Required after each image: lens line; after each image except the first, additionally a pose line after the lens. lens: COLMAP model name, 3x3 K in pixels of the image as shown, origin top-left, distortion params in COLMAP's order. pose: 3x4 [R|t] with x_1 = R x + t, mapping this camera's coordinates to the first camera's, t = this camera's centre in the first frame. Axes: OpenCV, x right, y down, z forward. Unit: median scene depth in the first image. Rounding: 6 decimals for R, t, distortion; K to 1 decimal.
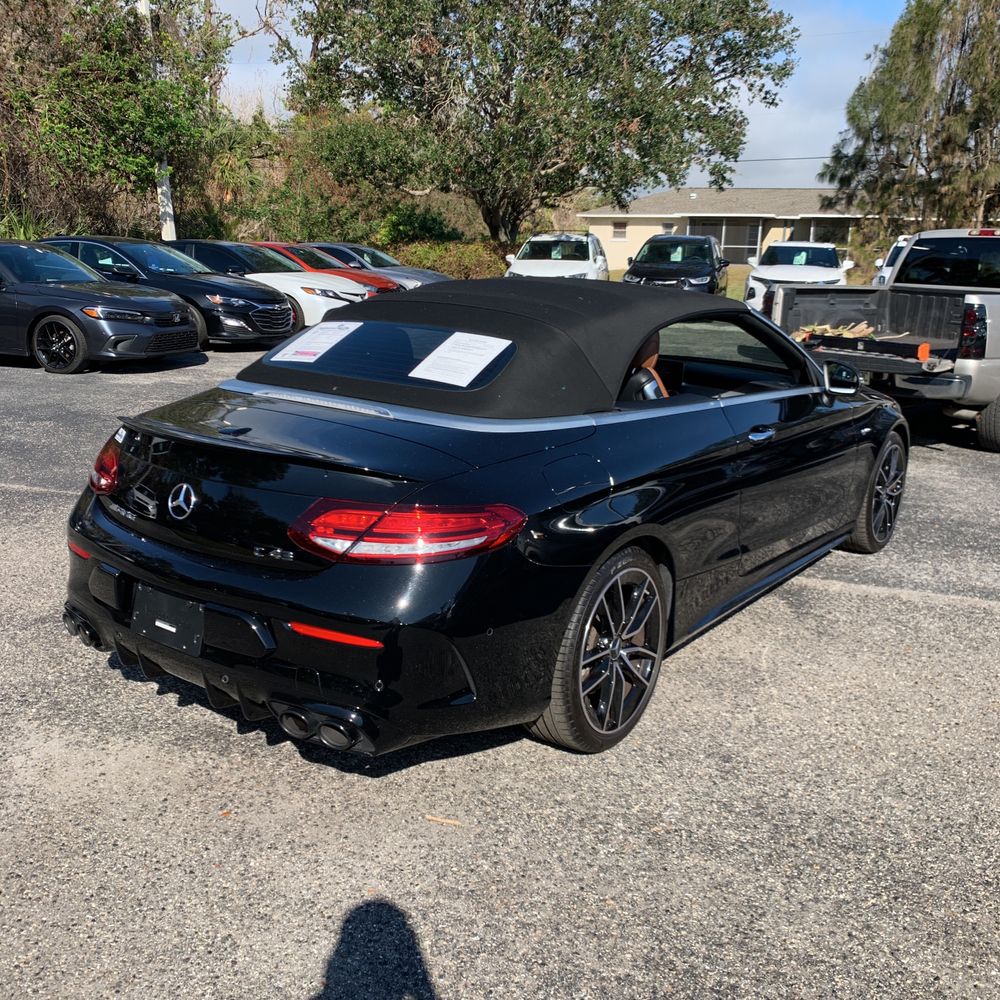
lens RADIAL K [[1021.7, 0, 473.8], [0, 1021.7, 496.0], [0, 0, 1]] dist [0.068130, -0.161596]
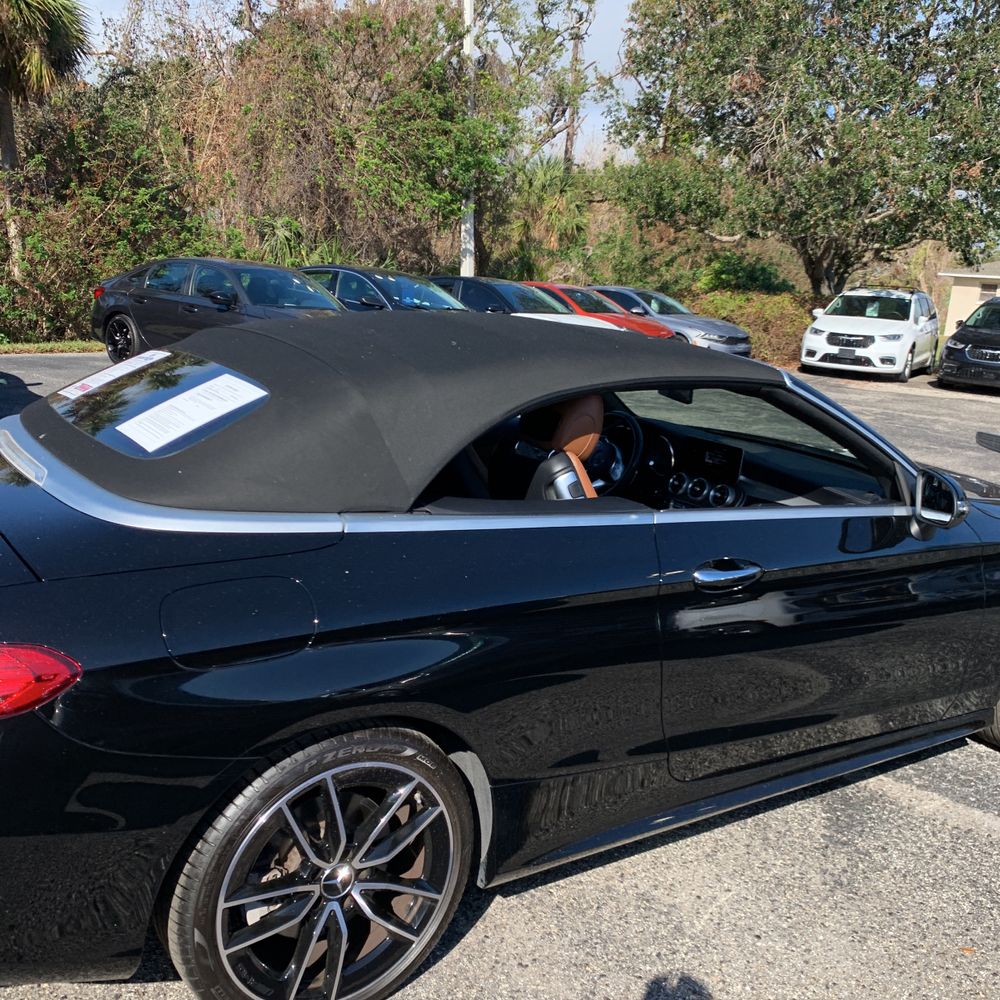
lens RADIAL K [[1028.5, 0, 488.3], [0, 1028.5, 511.4], [0, 0, 1]] dist [0.013016, -0.030865]
pose [[0.944847, 0.117779, -0.305603, 0.062285], [-0.127135, 0.991826, -0.010822, -0.013410], [0.301831, 0.049078, 0.952097, 0.063627]]
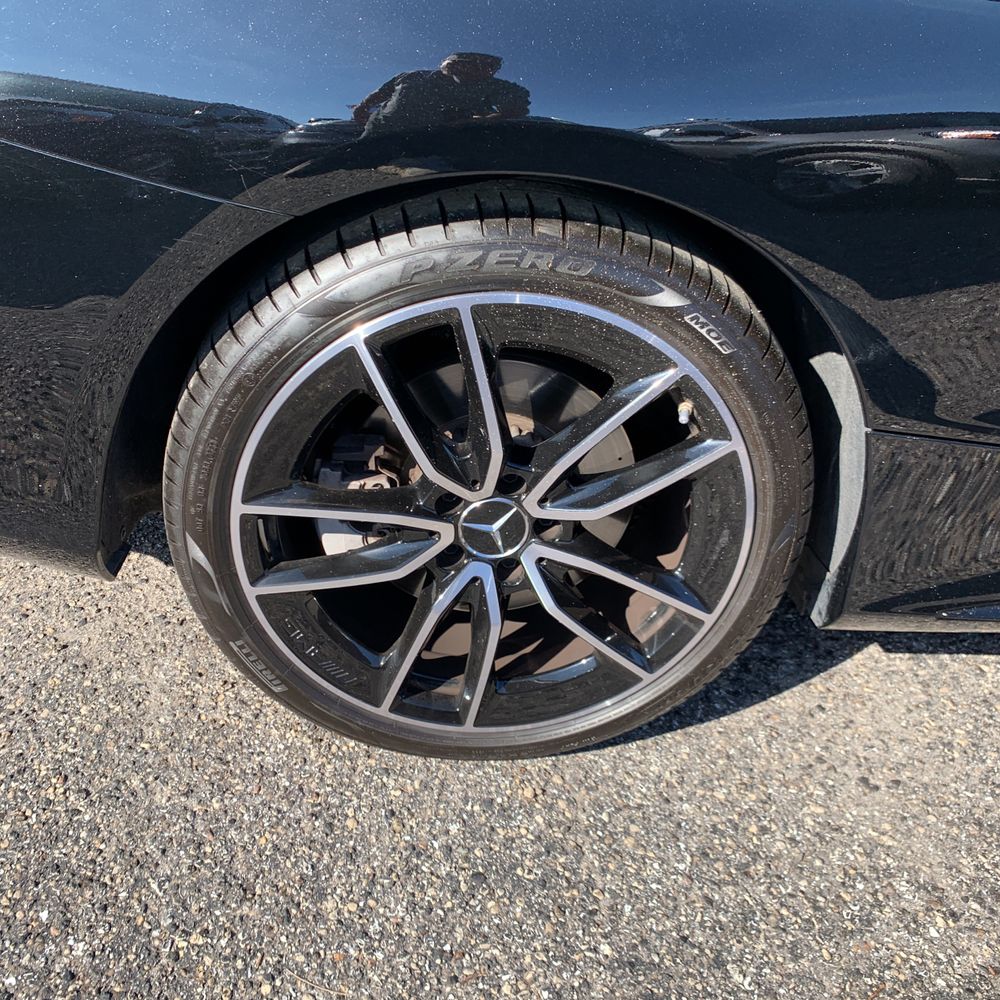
lens RADIAL K [[1002.6, 0, 500.0], [0, 1002.6, 500.0], [0, 0, 1]] dist [0.012735, -0.023834]
pose [[0.638705, 0.424225, -0.641941, 0.053469], [-0.216781, 0.899699, 0.378876, 0.002930], [0.738283, -0.102830, 0.666607, 0.123832]]
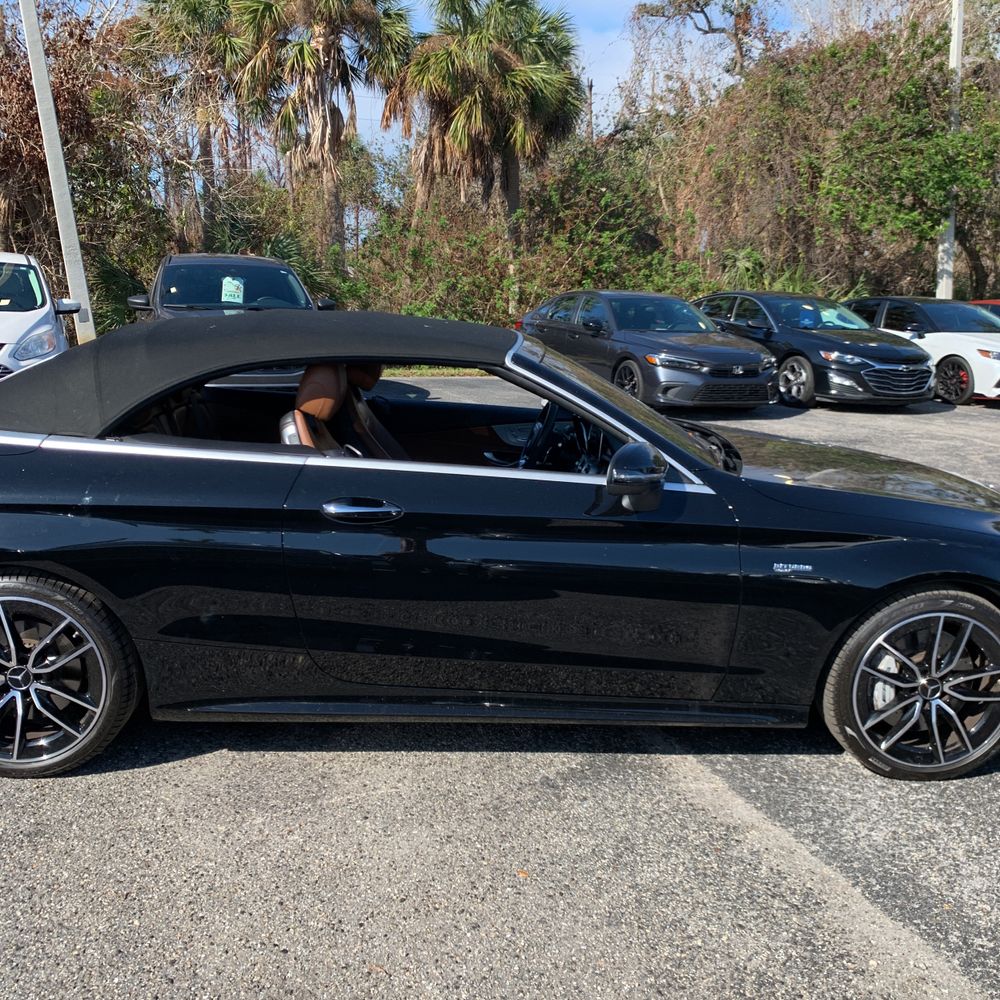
lens RADIAL K [[1017.5, 0, 500.0], [0, 1017.5, 500.0], [0, 0, 1]] dist [0.021721, -0.045477]
pose [[0.651804, 0.156486, -0.742067, 0.174372], [-0.196677, 0.979883, 0.033882, -0.021158], [0.732441, 0.123863, 0.669469, 0.105183]]
